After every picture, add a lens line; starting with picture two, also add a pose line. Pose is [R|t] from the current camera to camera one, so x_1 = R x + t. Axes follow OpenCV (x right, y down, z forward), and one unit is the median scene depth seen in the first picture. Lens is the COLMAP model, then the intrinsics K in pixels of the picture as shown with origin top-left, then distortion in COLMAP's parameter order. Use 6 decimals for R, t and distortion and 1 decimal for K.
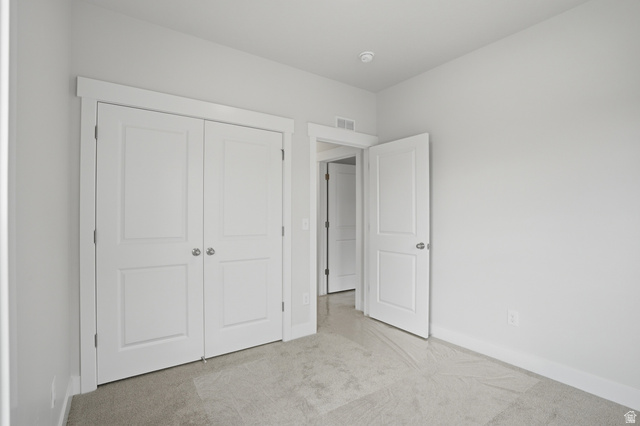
lens RADIAL K [[302.4, 0, 313.9], [0, 302.4, 213.7], [0, 0, 1]] dist [-0.041733, 0.008186]
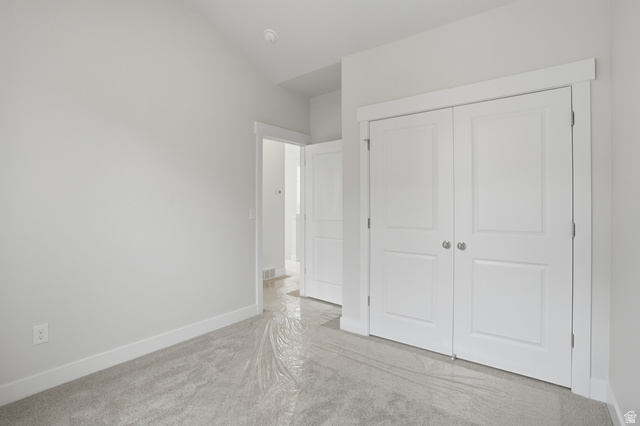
lens RADIAL K [[302.4, 0, 313.7], [0, 302.4, 209.7], [0, 0, 1]] dist [-0.041733, 0.008186]
pose [[0.312533, 0.006454, -0.949885, 0.399130], [0.005520, 0.999948, 0.008610, 0.002404], [0.949891, -0.007935, 0.312481, 0.277442]]
